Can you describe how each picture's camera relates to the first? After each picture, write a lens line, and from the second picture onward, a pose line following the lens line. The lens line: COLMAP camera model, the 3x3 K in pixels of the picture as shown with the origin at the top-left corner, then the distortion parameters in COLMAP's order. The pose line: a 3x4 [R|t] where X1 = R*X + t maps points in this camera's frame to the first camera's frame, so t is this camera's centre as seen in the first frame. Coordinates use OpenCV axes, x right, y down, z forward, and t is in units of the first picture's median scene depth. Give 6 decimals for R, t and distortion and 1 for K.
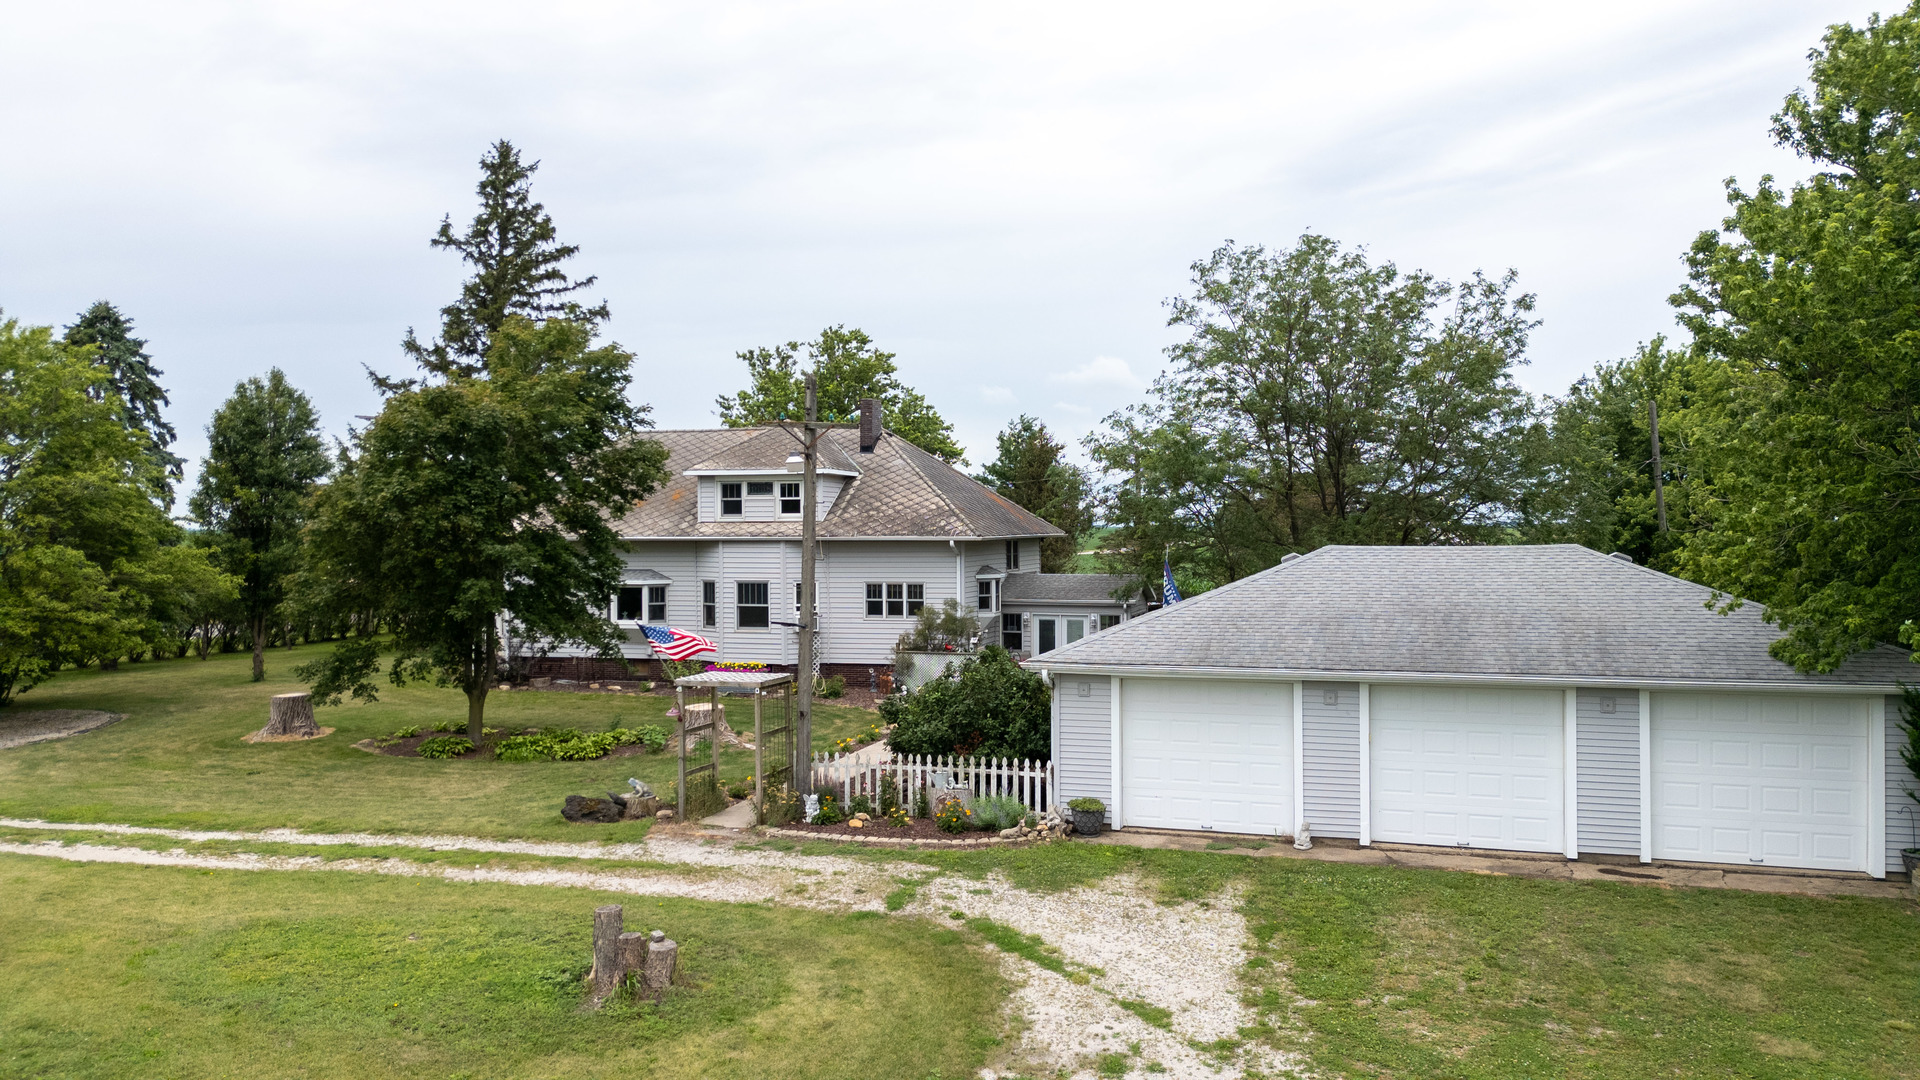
lens RADIAL K [[1337.9, 0, 960.0], [0, 1337.9, 540.0], [0, 0, 1]] dist [0.073972, -0.067769]
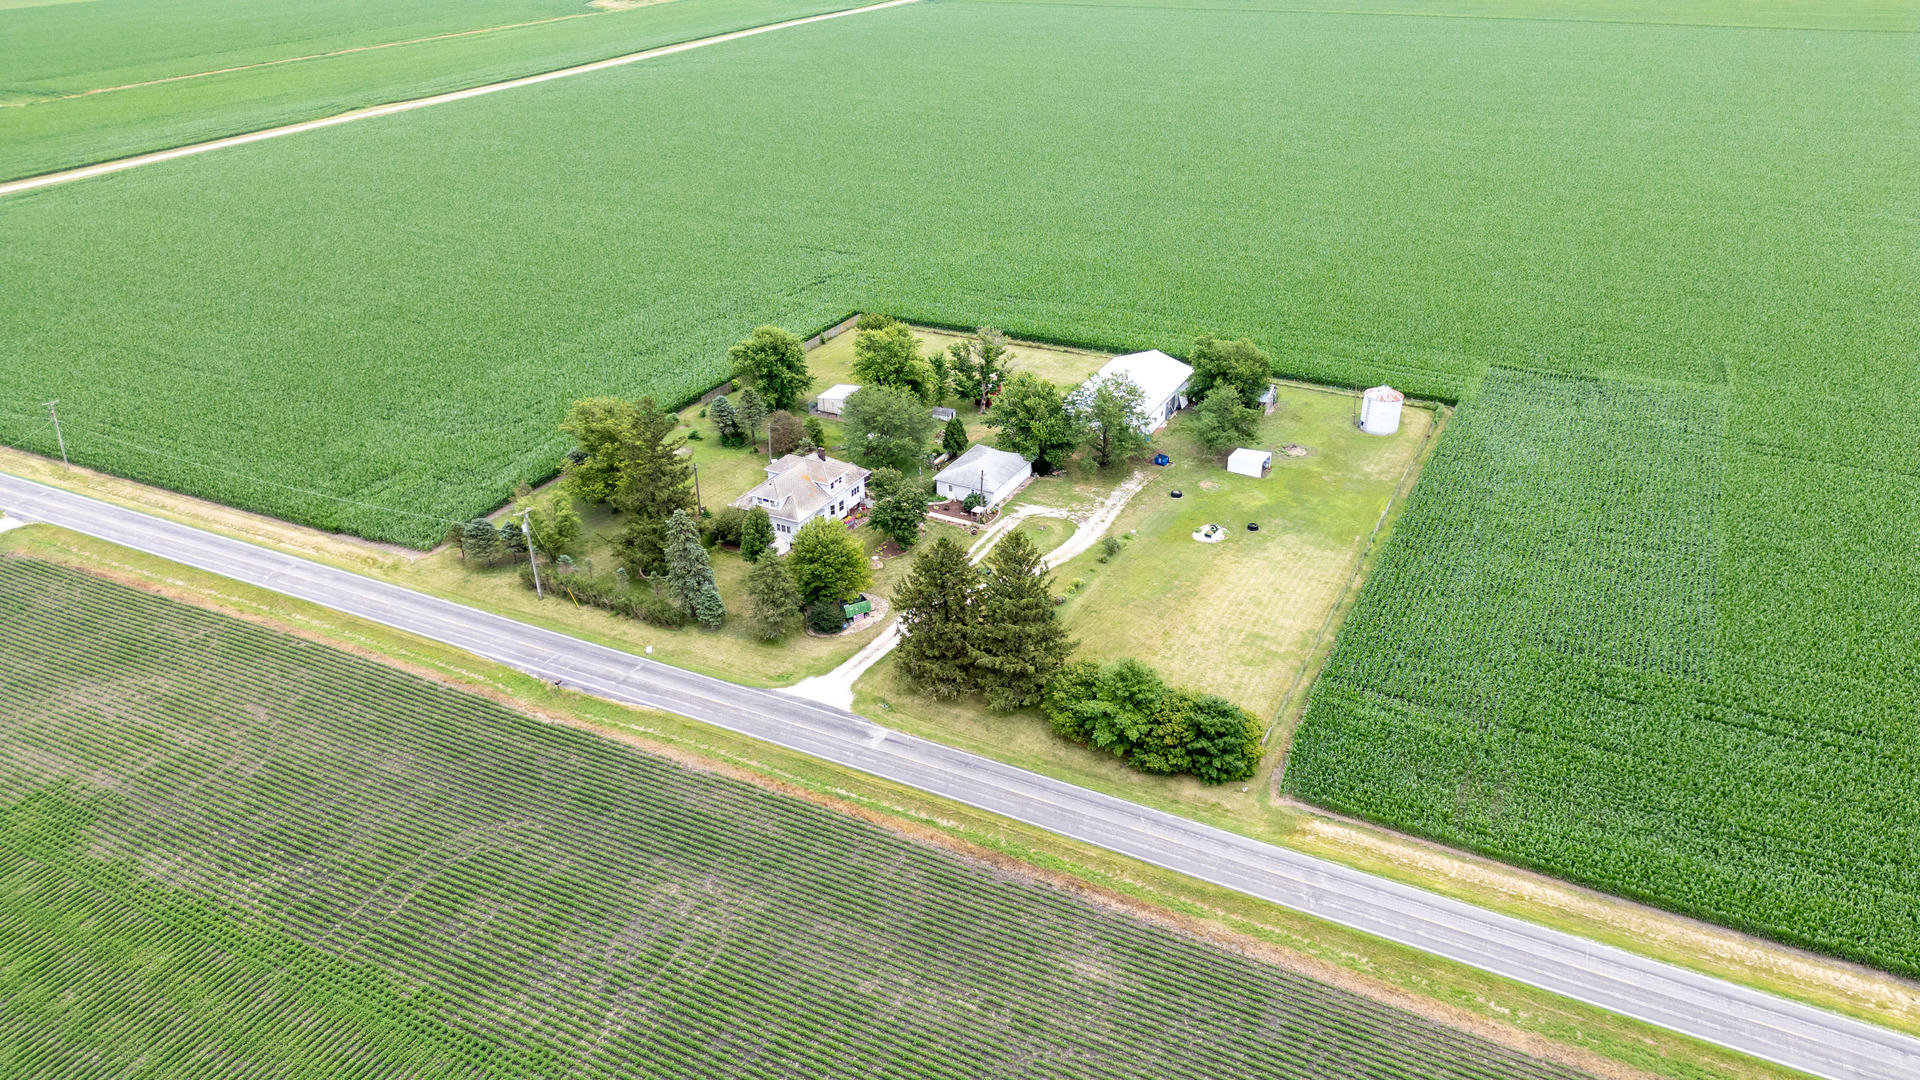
lens RADIAL K [[1331.7, 0, 960.0], [0, 1331.7, 540.0], [0, 0, 1]] dist [0.079616, -0.104703]
pose [[0.194061, -0.455049, 0.869063, -3.953765], [0.012780, 0.887002, 0.461588, -1.875670], [-0.980906, -0.078470, 0.177948, -0.162004]]
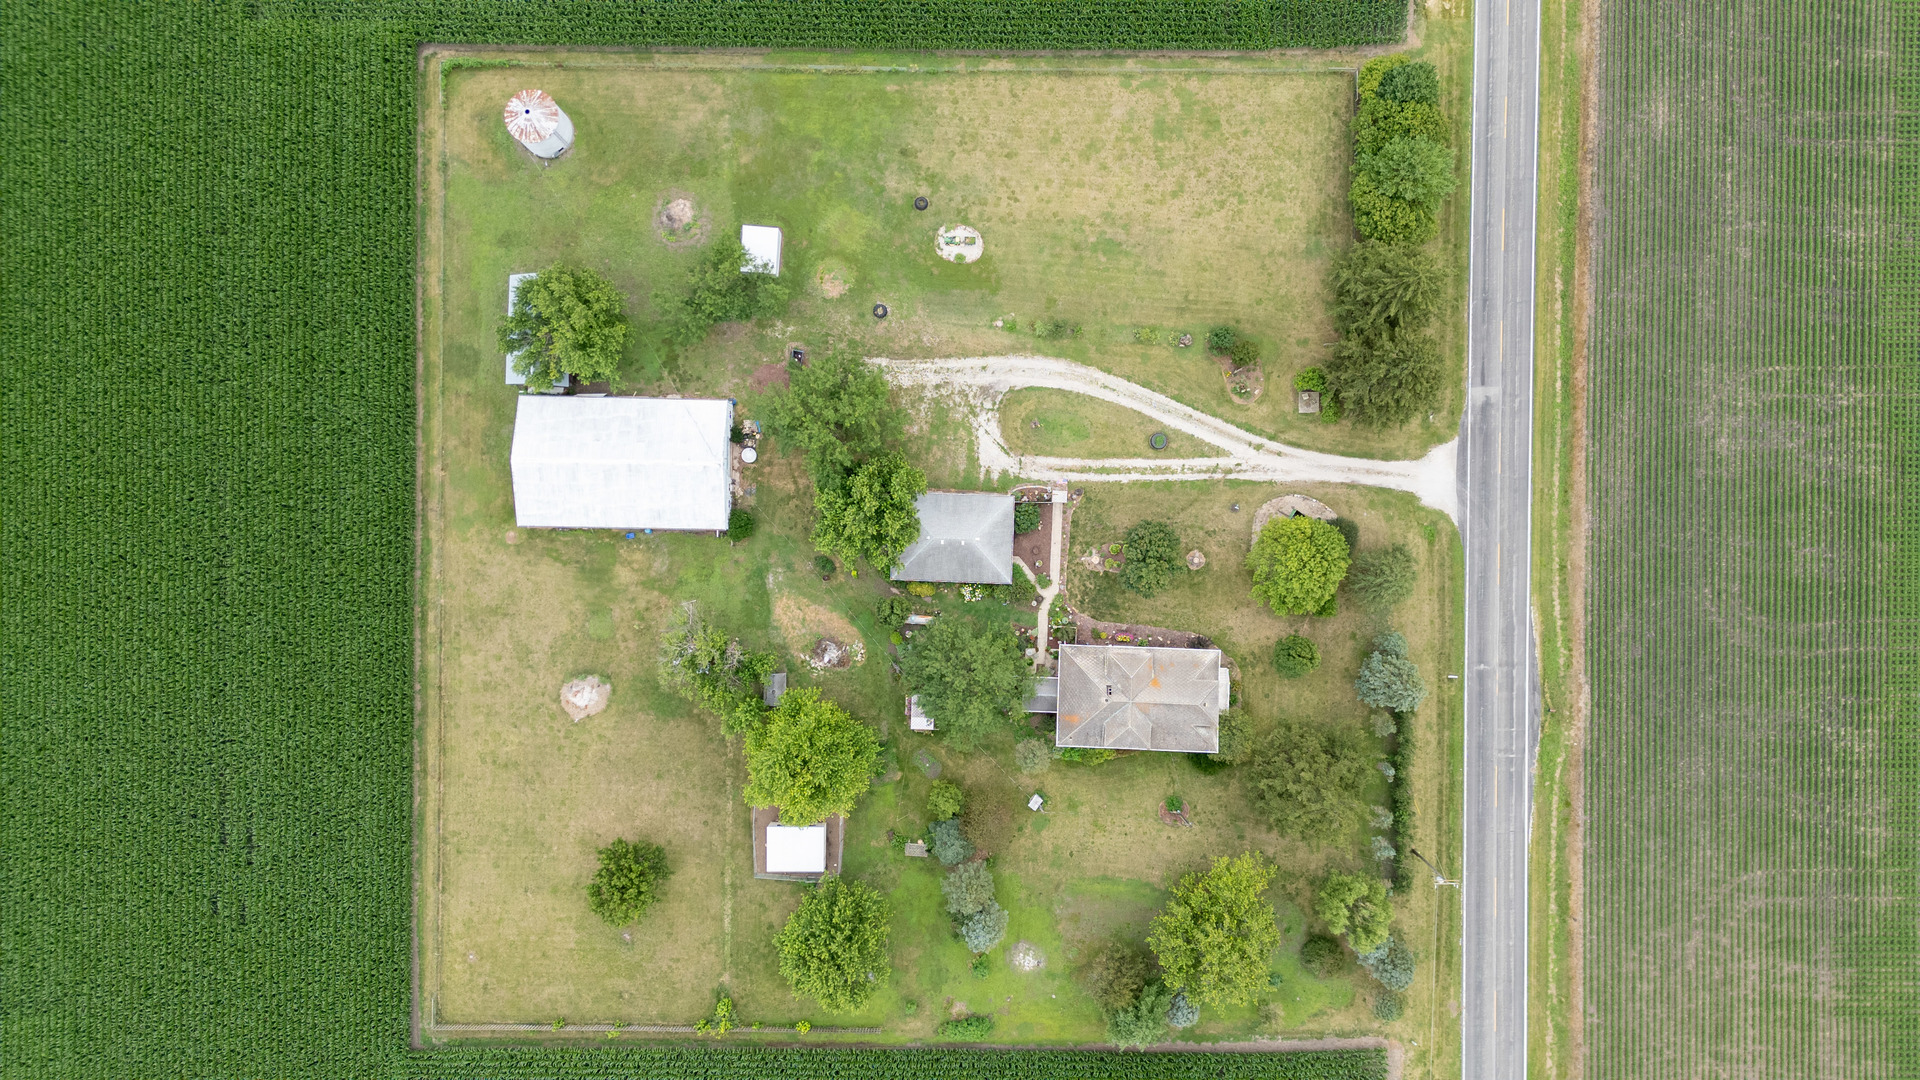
lens RADIAL K [[1337.9, 0, 960.0], [0, 1337.9, 540.0], [0, 0, 1]] dist [0.073972, -0.067769]
pose [[-0.964377, 0.264494, -0.004546, 0.216192], [-0.008568, -0.014056, 0.999864, -3.593286], [0.264394, 0.964285, 0.015822, 0.552390]]
